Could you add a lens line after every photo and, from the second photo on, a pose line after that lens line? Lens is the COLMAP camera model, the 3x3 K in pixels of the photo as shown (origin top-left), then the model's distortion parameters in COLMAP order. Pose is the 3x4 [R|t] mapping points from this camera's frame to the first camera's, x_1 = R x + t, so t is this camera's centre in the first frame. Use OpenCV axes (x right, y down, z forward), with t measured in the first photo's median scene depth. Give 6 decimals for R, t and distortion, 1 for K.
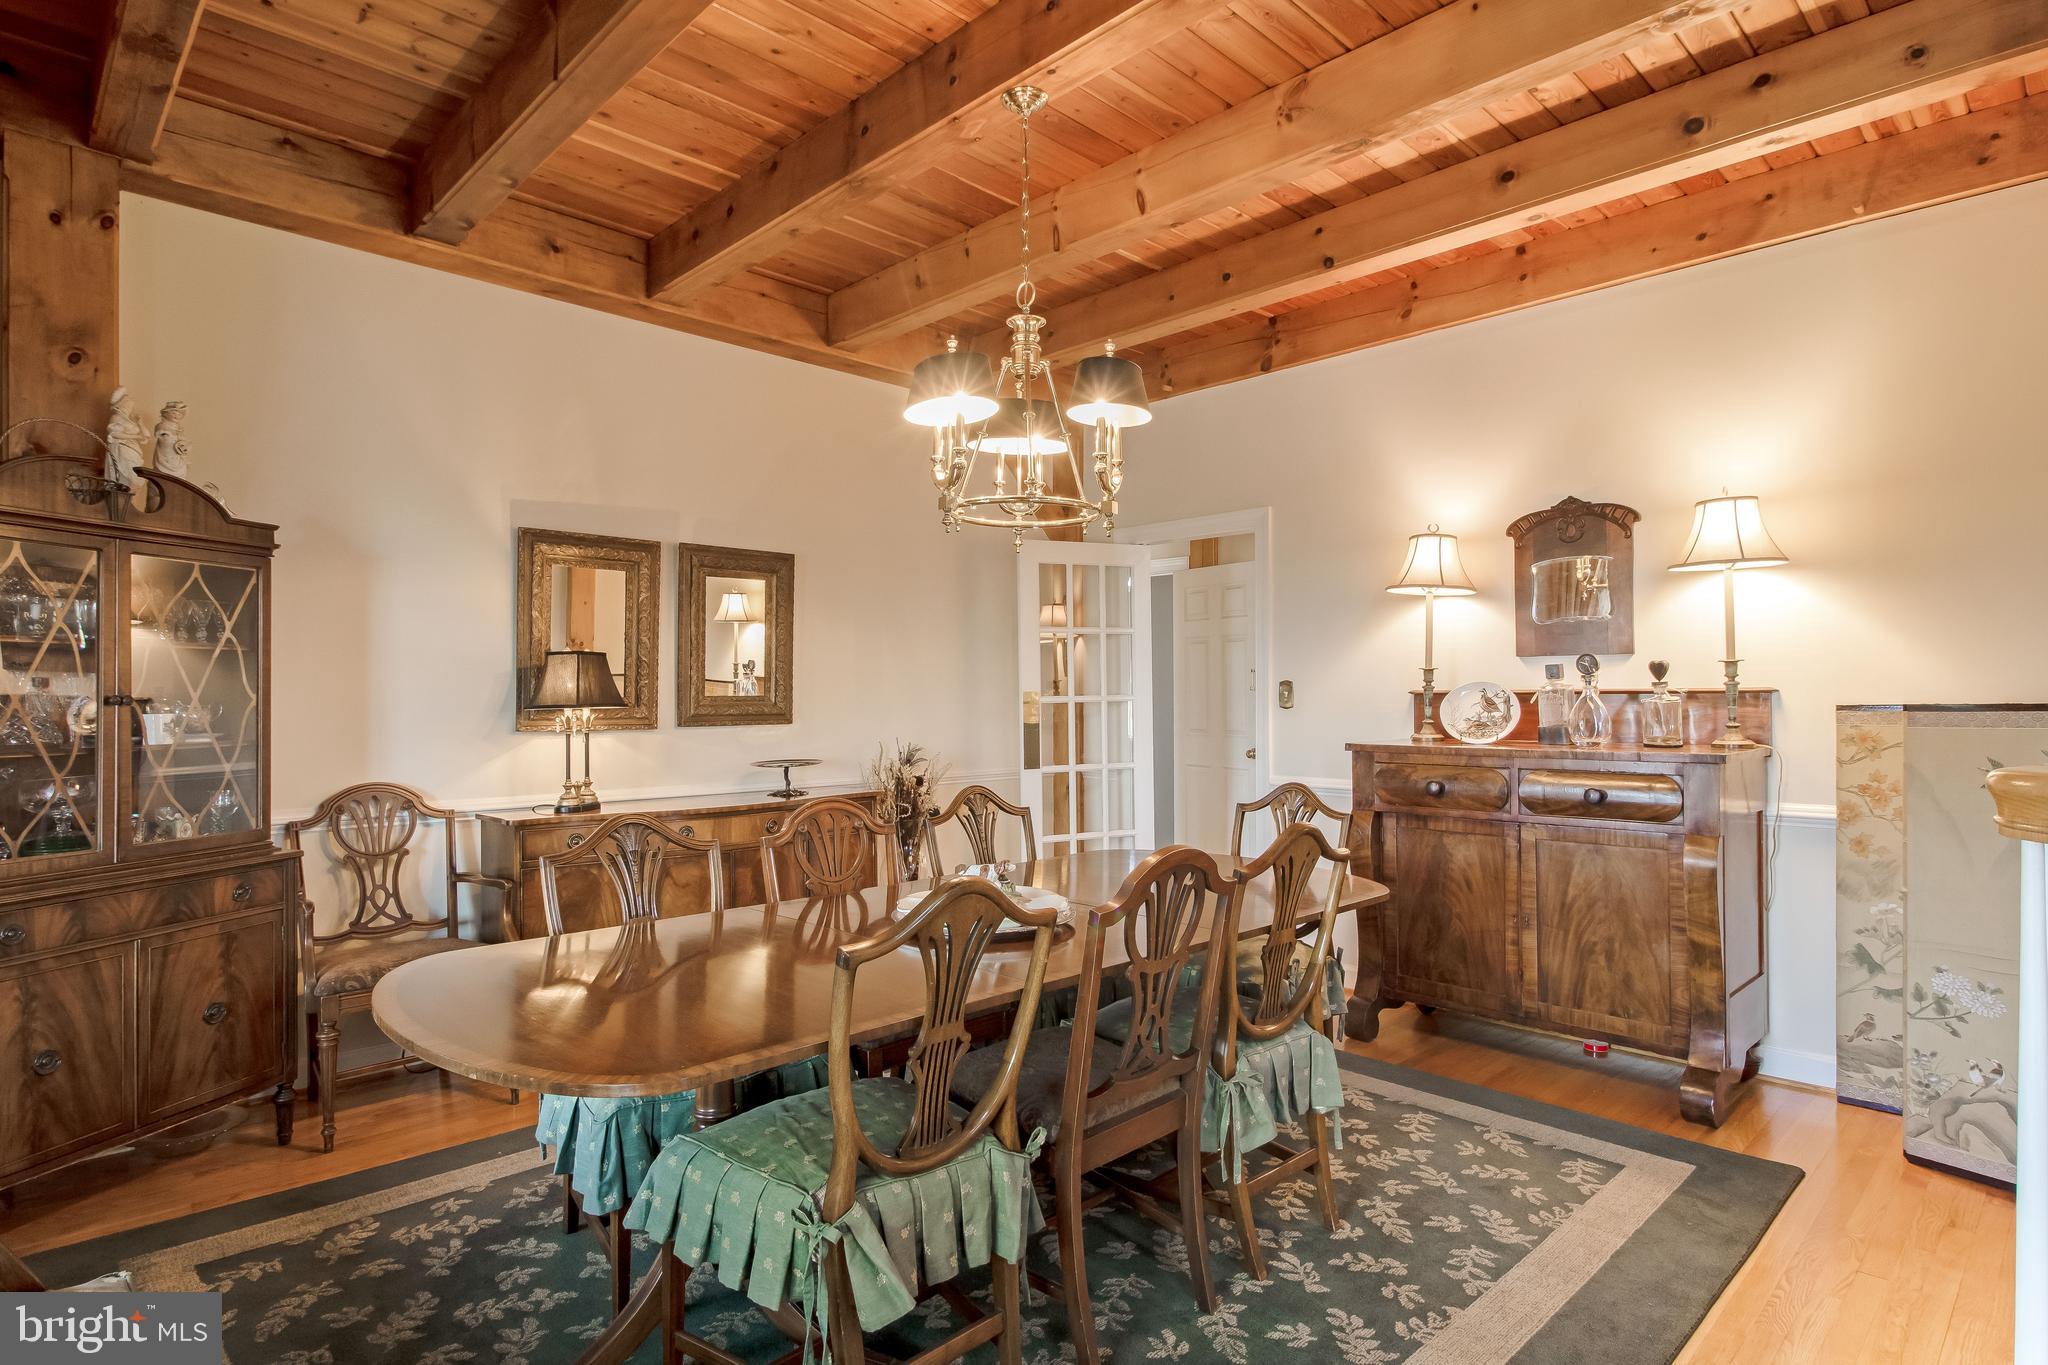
lens RADIAL K [[1087.2, 0, 981.4], [0, 1087.2, 689.3], [0, 0, 1]] dist [-0.000803, -0.012435]
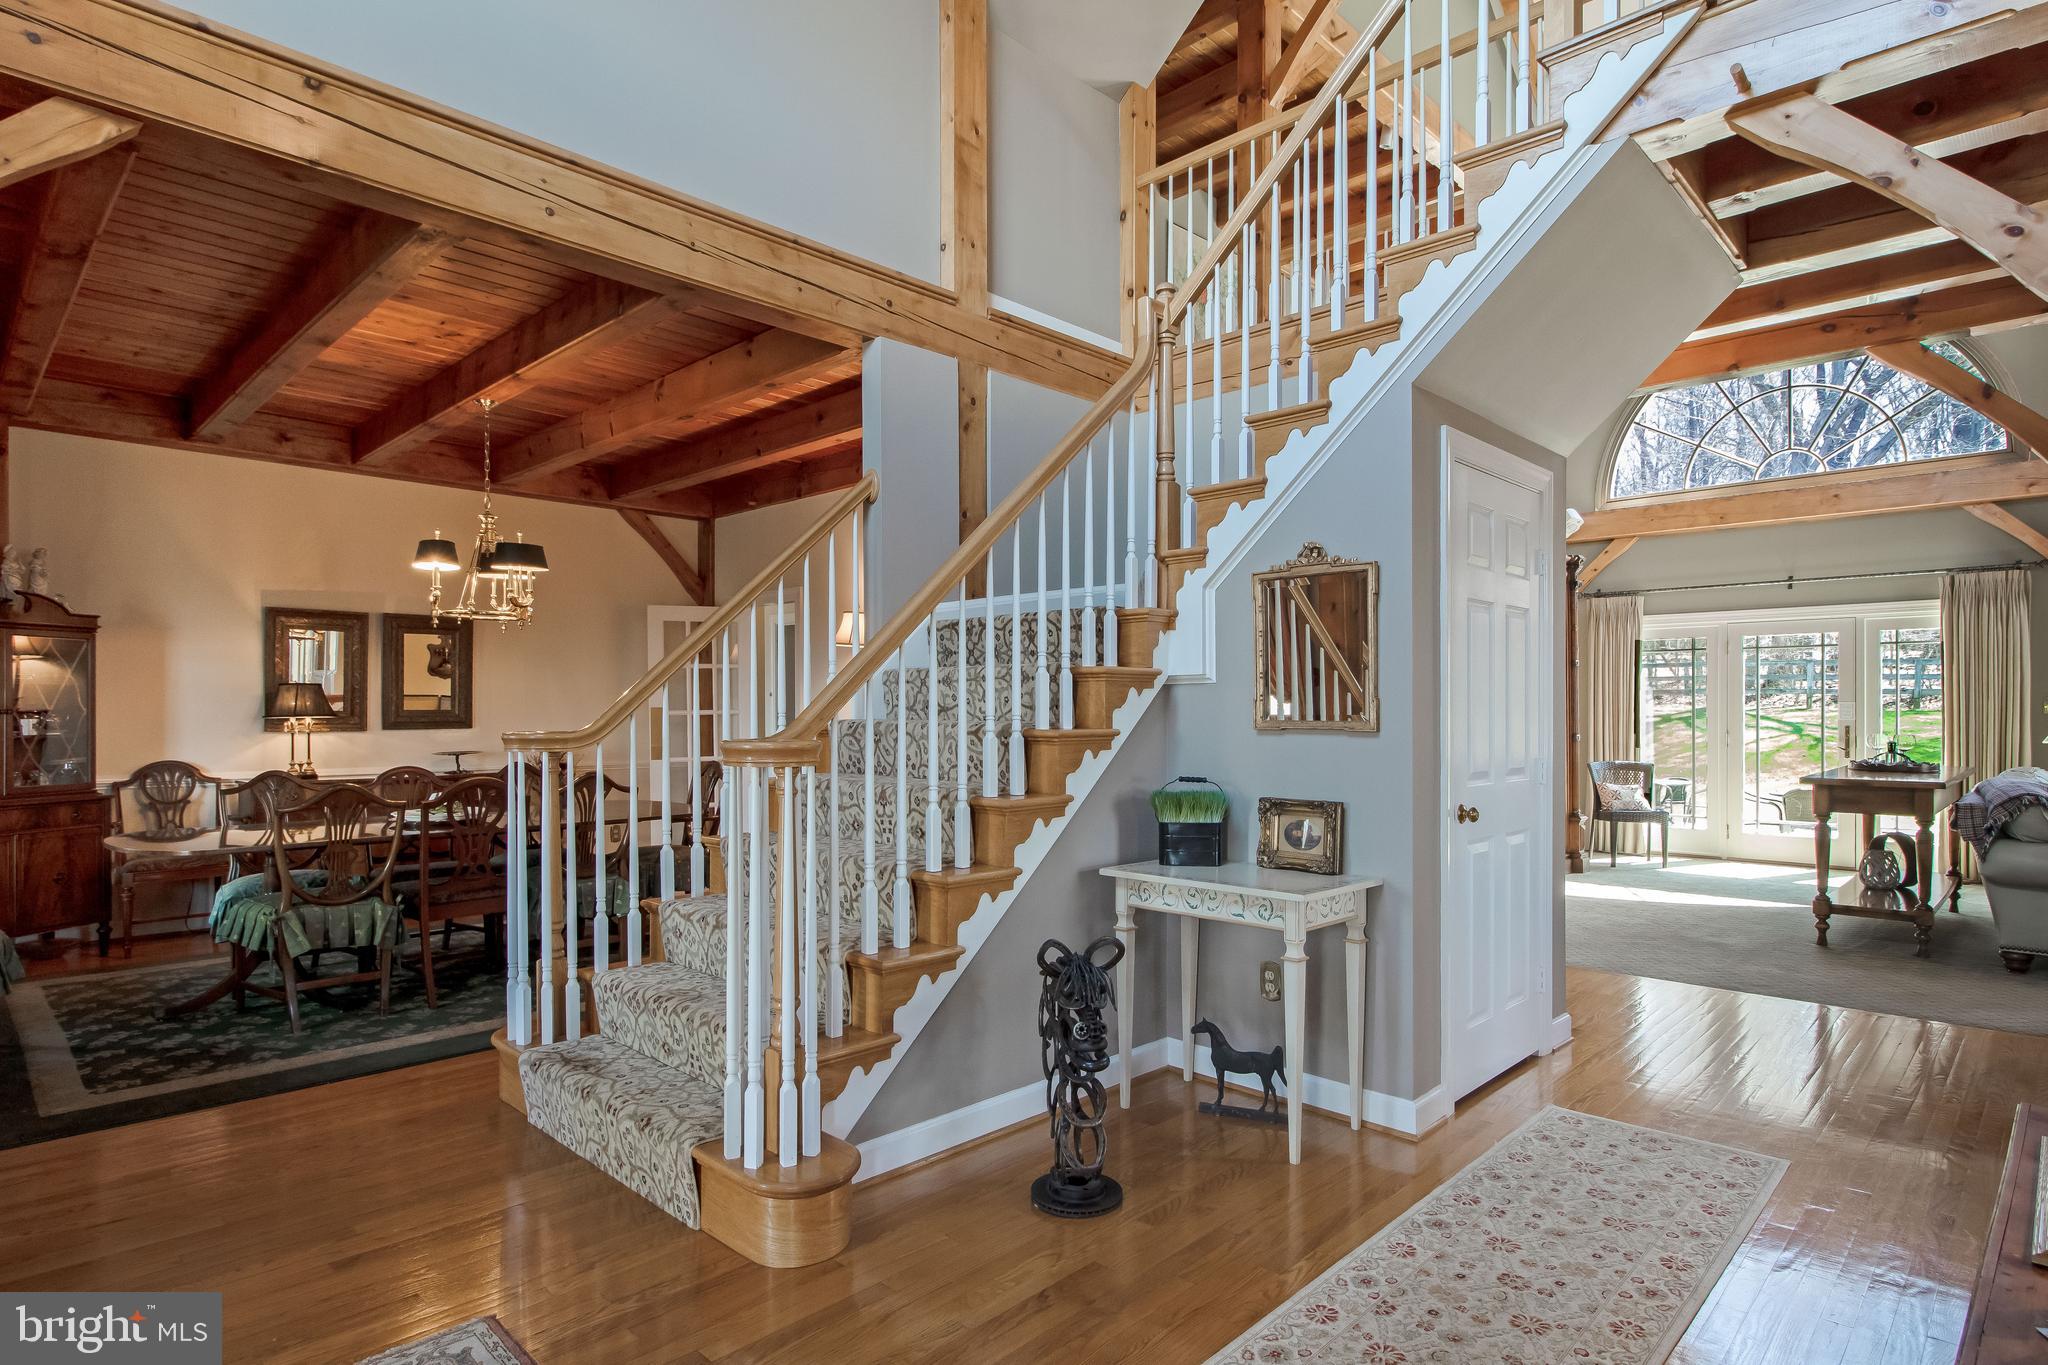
lens RADIAL K [[1101.3, 0, 1019.7], [0, 1101.3, 708.3], [0, 0, 1]] dist [0.001052, -0.014068]
pose [[0.998973, 0.001943, 0.045260, 0.684160], [-0.002132, 0.999989, 0.004121, -0.005629], [-0.045251, -0.004214, 0.998967, -0.762592]]
